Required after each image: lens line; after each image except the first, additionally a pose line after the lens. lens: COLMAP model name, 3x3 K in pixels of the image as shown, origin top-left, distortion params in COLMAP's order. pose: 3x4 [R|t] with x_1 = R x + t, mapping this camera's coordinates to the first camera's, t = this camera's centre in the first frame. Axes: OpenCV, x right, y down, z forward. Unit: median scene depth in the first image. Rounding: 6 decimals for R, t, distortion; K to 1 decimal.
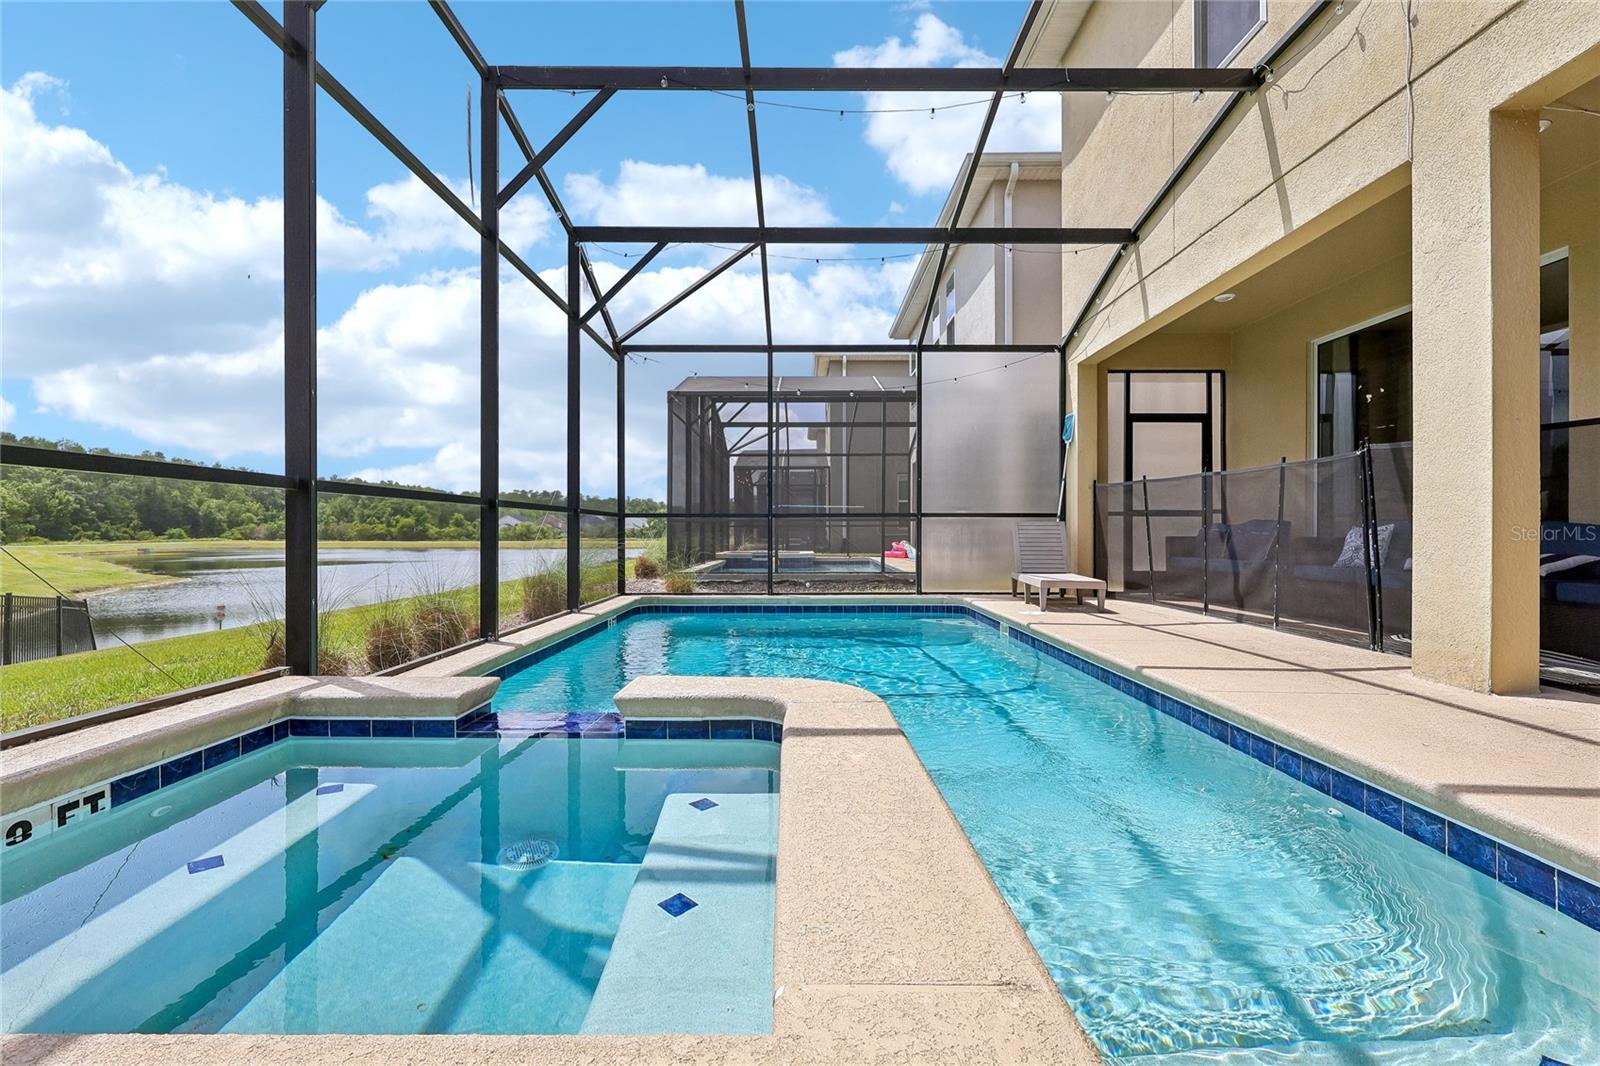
lens RADIAL K [[738.8, 0, 796.3], [0, 738.8, 533.0], [0, 0, 1]] dist [-0.004172, 0.001315]
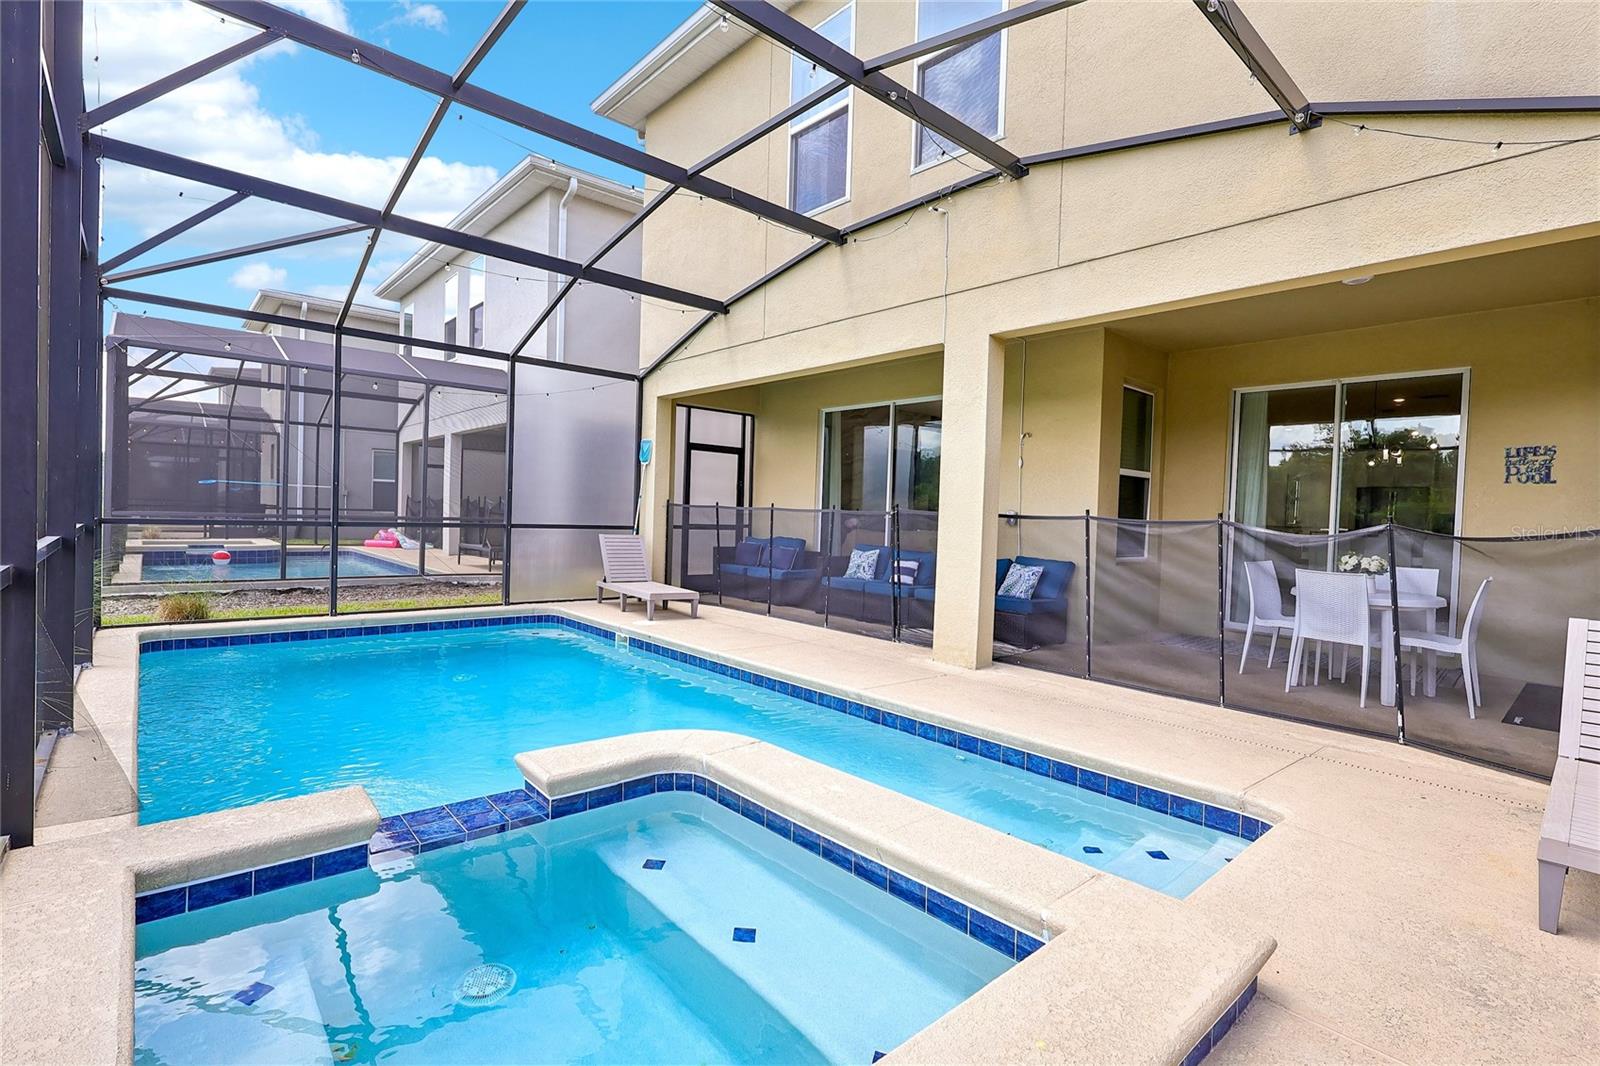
lens RADIAL K [[738.8, 0, 801.3], [0, 738.8, 526.9], [0, 0, 1]] dist [-0.004172, 0.001315]
pose [[0.742675, 0.012171, 0.669542, -0.219146], [-0.031191, 0.999378, 0.016431, -0.054428], [-0.668926, -0.033086, 0.742593, -0.003665]]
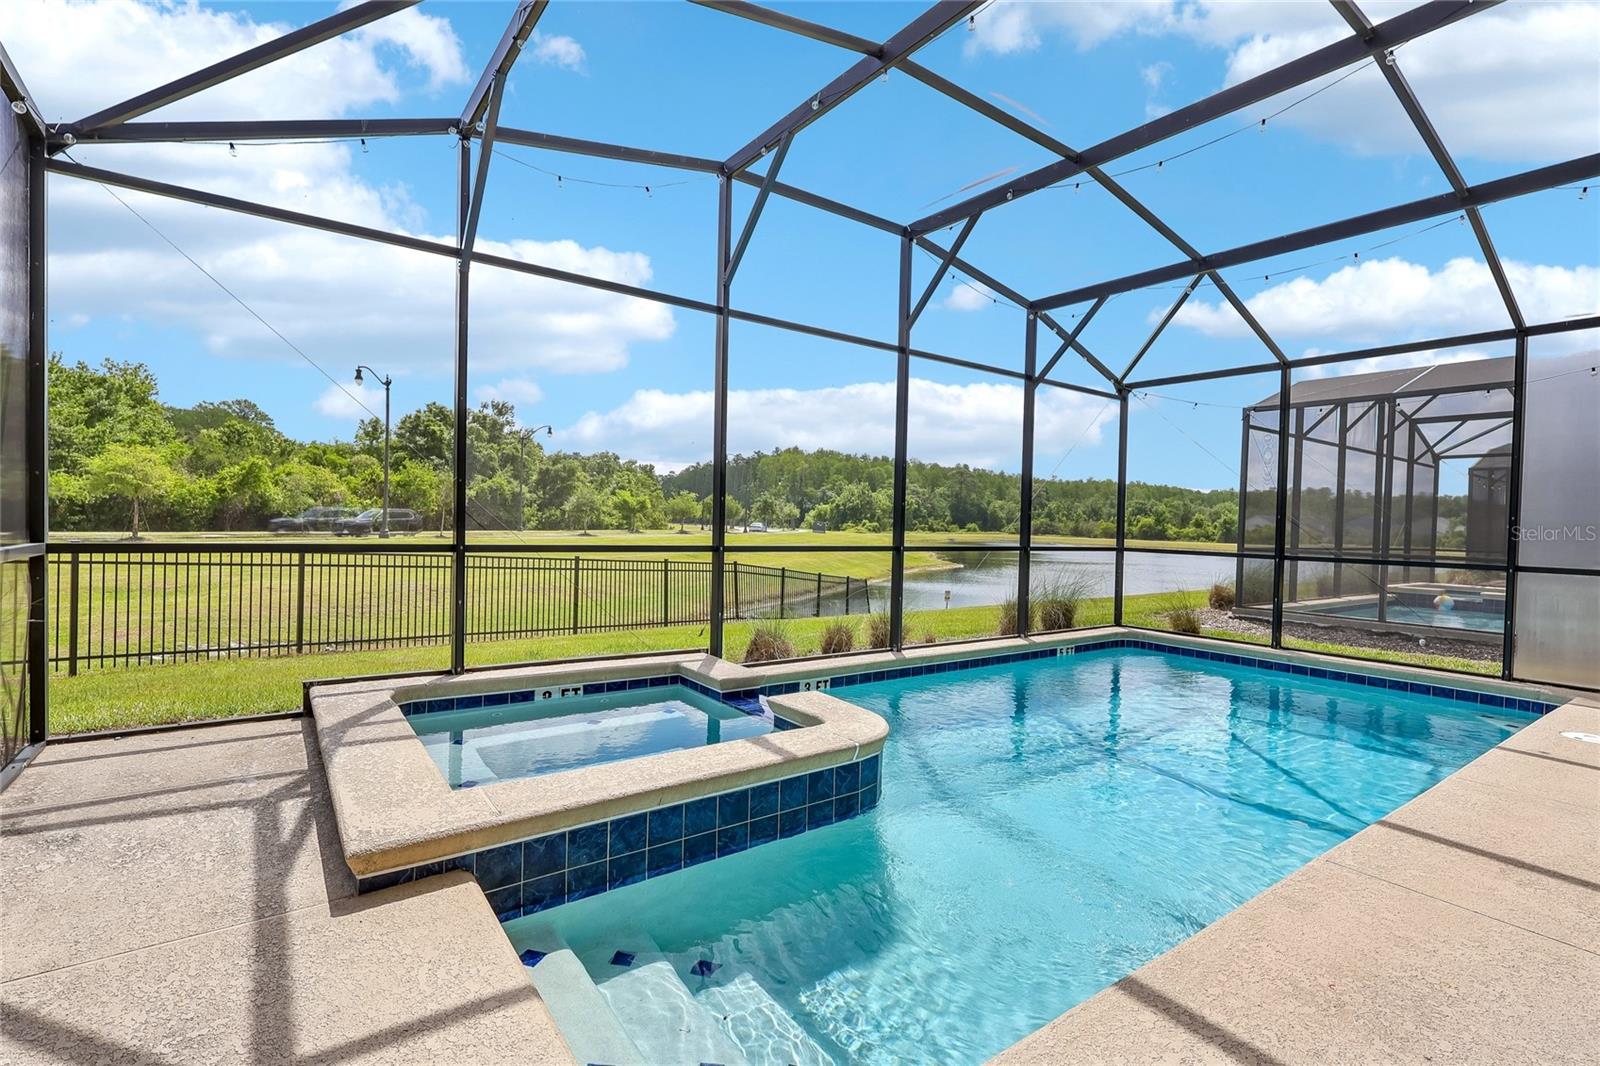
lens RADIAL K [[738.8, 0, 803.9], [0, 738.8, 534.2], [0, 0, 1]] dist [-0.004172, 0.001315]
pose [[0.591614, 0.031955, -0.805587, 0.351726], [-0.028567, 0.999418, 0.018665, -0.054199], [0.805715, 0.011971, 0.592183, 0.035172]]
